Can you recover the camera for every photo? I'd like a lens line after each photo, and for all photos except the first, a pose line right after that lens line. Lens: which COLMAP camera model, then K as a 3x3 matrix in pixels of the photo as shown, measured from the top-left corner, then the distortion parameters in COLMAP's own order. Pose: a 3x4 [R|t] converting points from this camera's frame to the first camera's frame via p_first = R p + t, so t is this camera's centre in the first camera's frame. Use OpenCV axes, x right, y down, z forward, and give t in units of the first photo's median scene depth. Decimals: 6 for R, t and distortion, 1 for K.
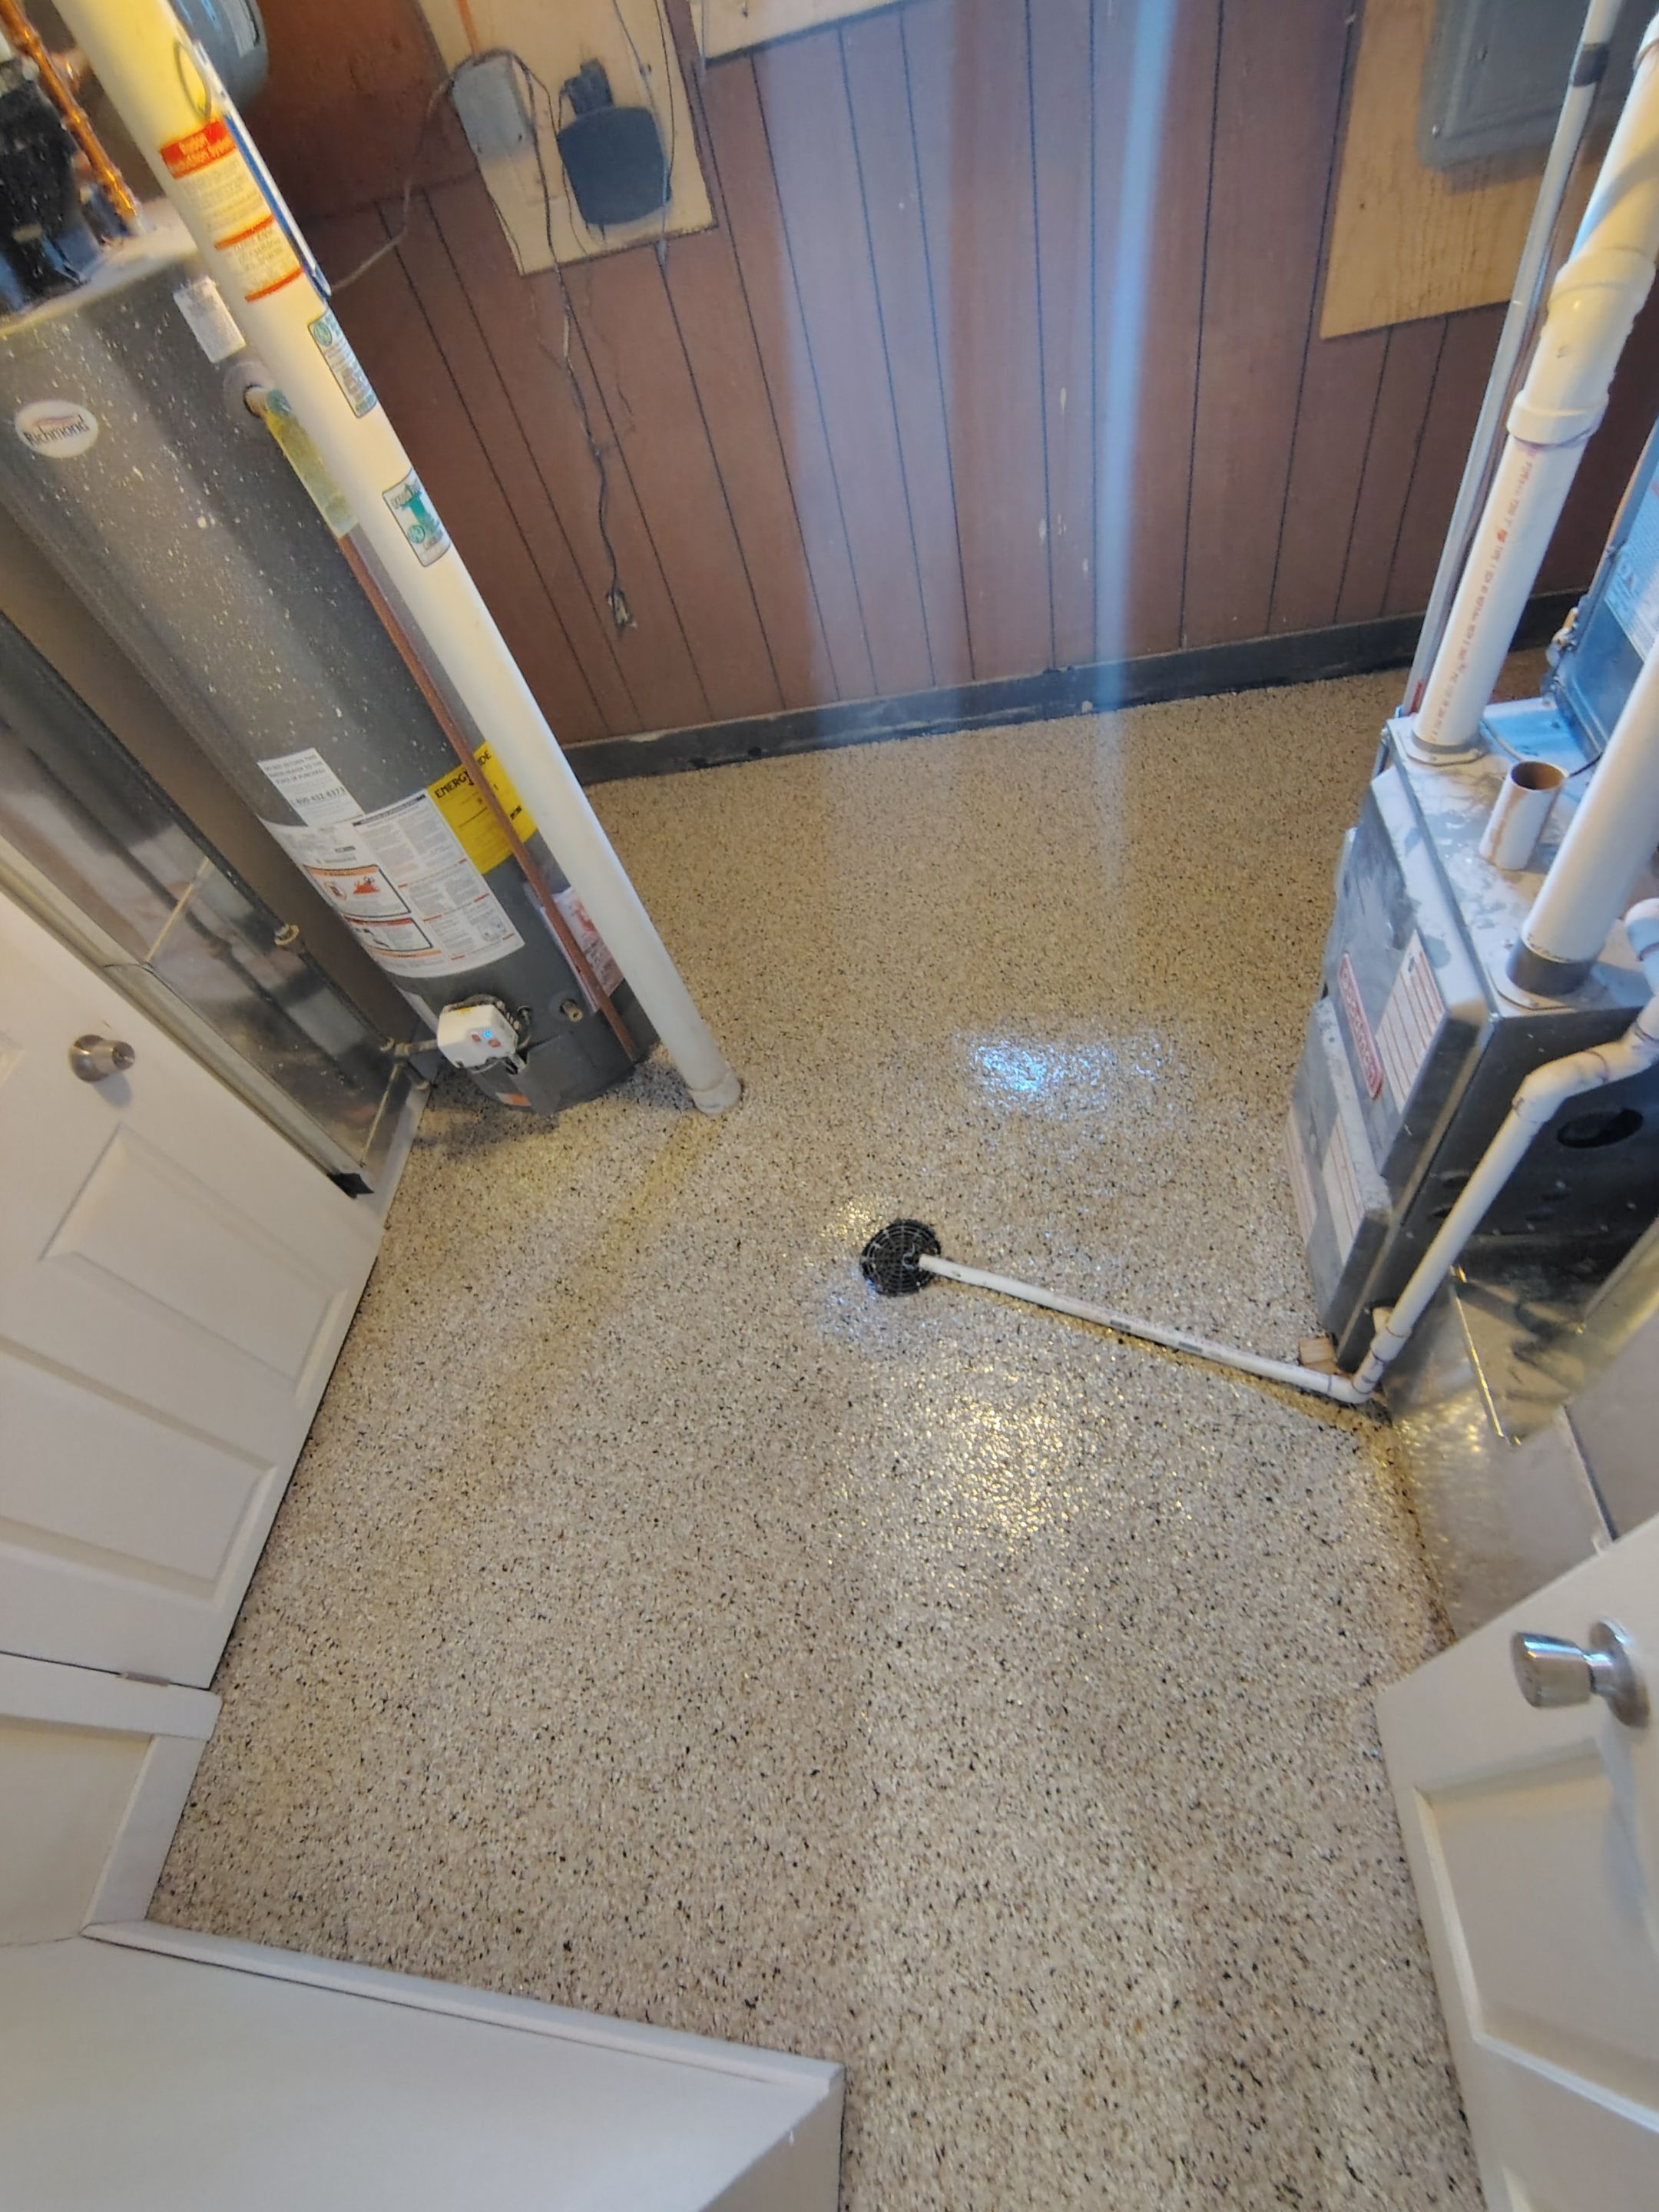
lens RADIAL K [[1039.0, 0, 821.4], [0, 1039.0, 1101.7], [0, 0, 1]] dist [-0.013281, 0.005317]
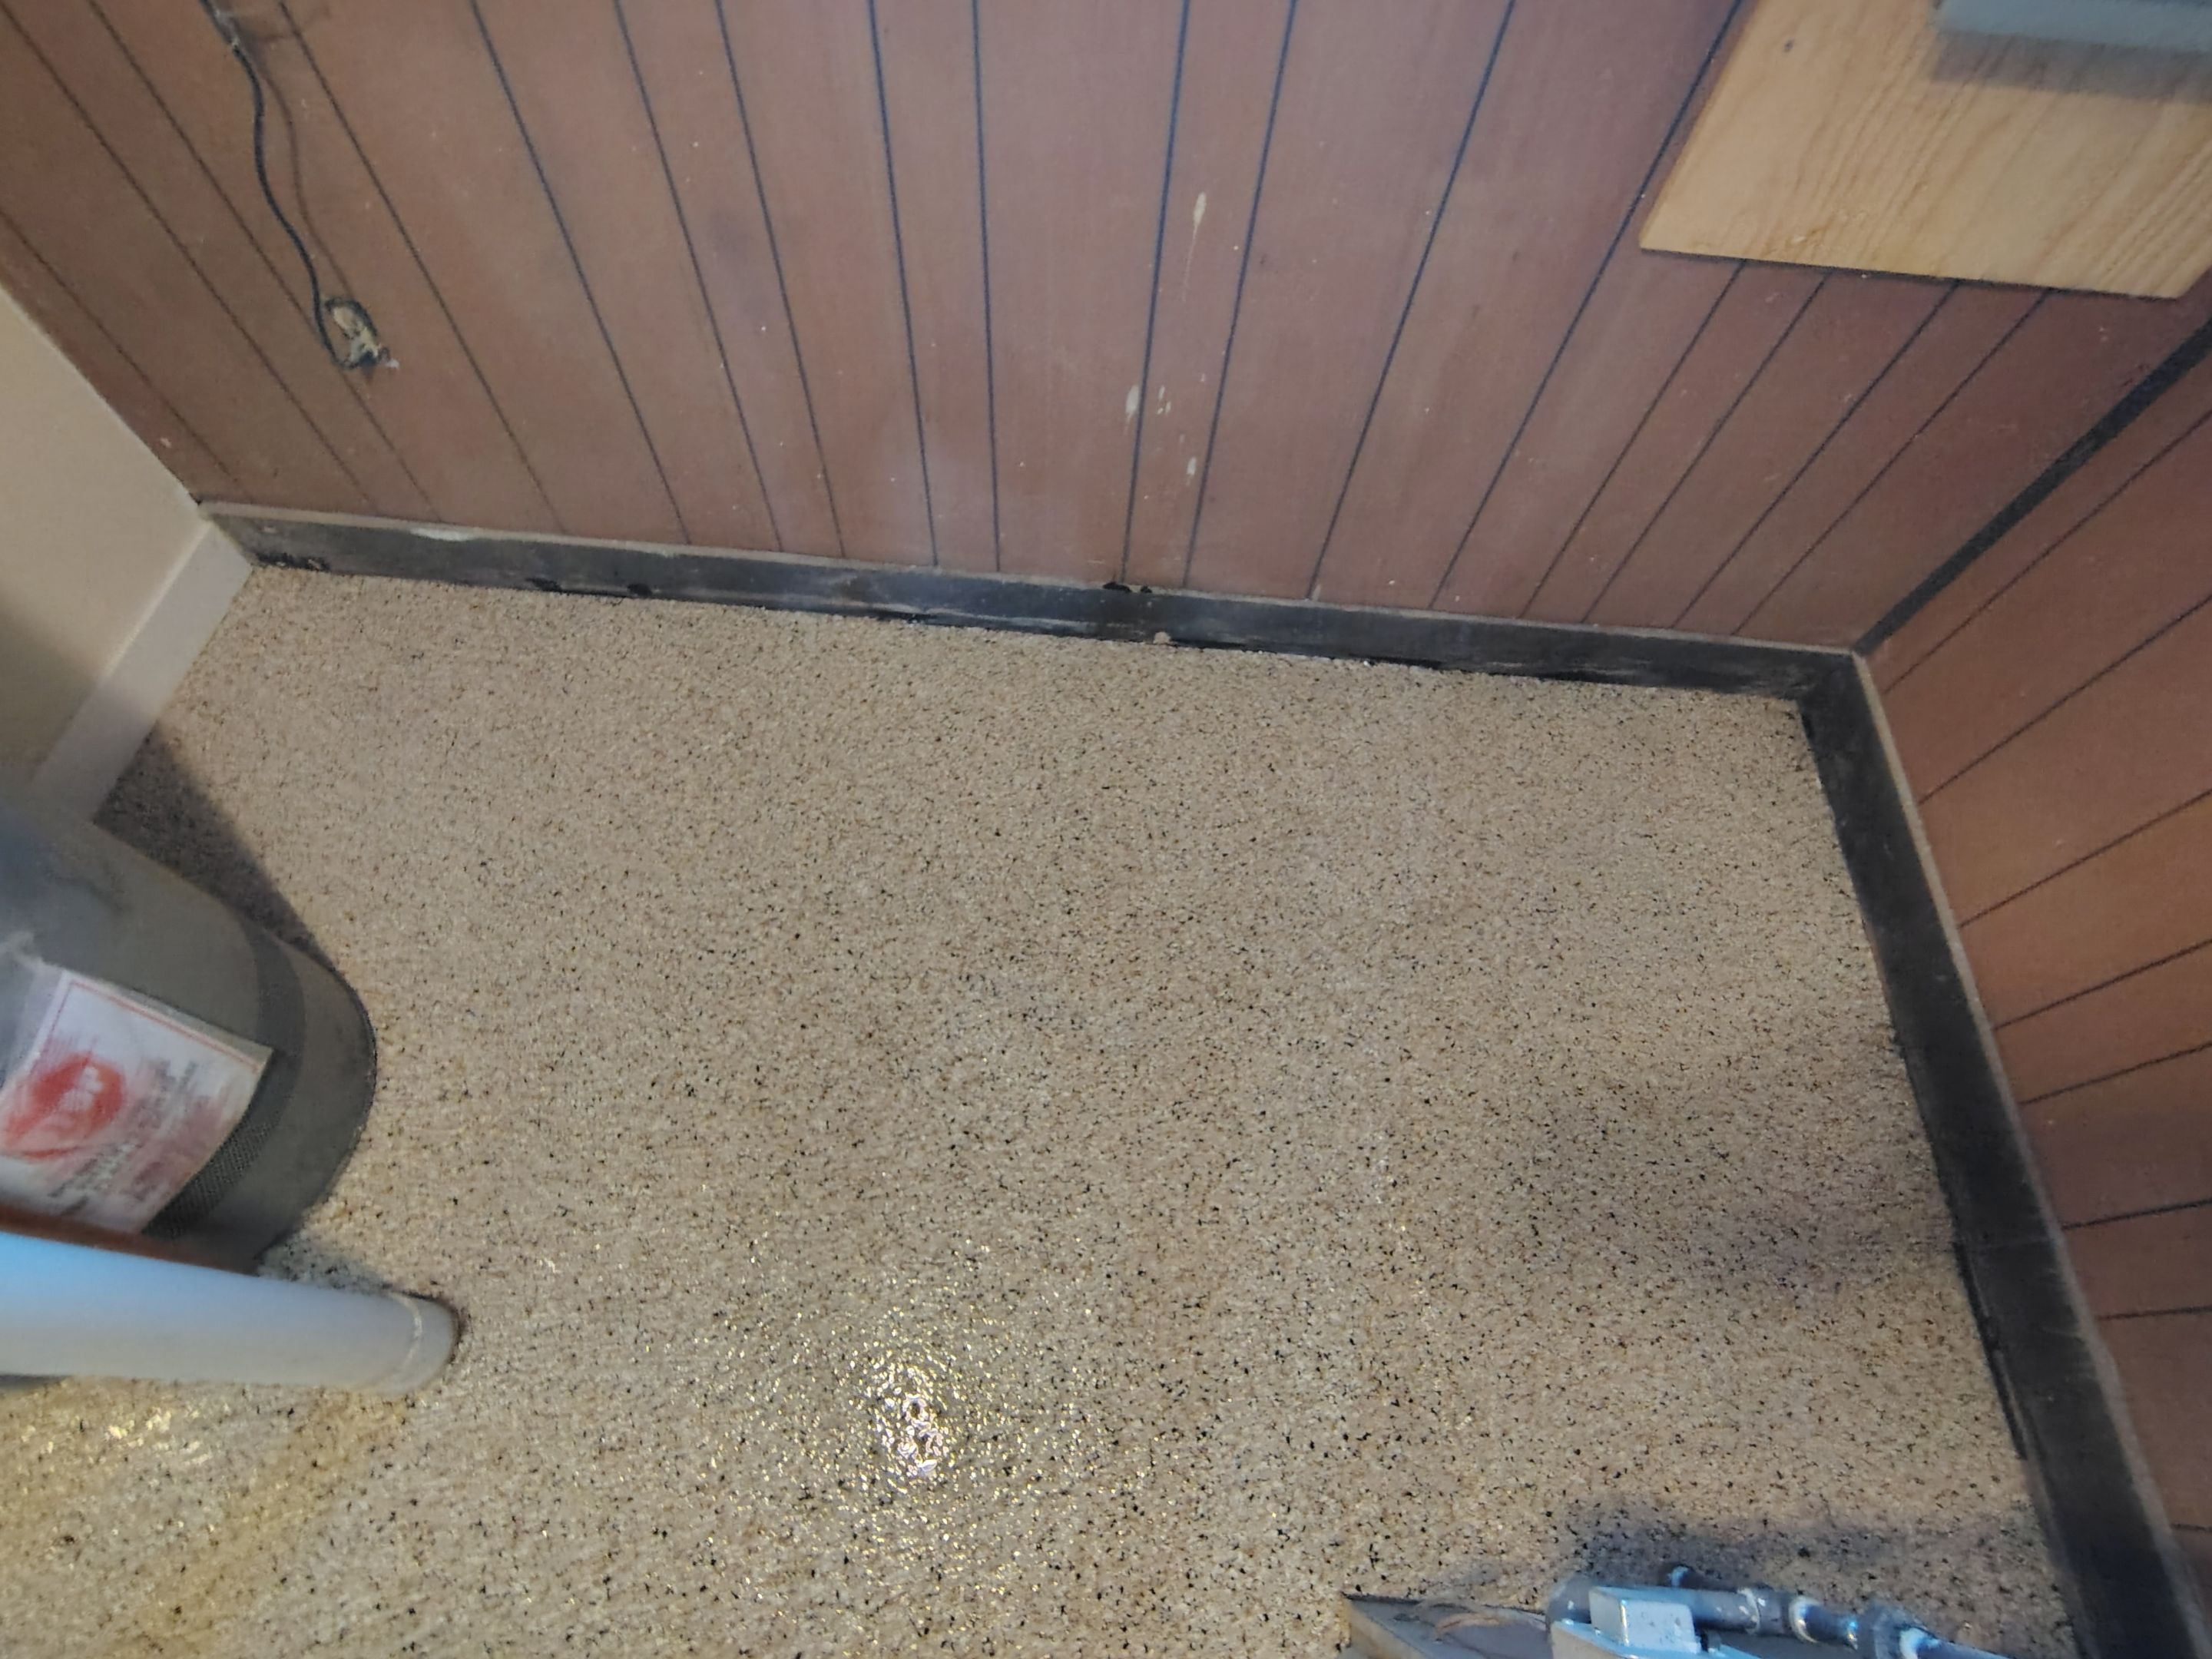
lens RADIAL K [[1039.0, 0, 1108.4], [0, 1039.0, 833.7], [0, 0, 1]] dist [-0.013281, 0.005317]
pose [[0.961990, 0.122938, 0.243846, 0.087946], [-0.151724, 0.983047, 0.102950, -0.372068], [-0.227056, -0.136034, 0.964334, 0.403093]]
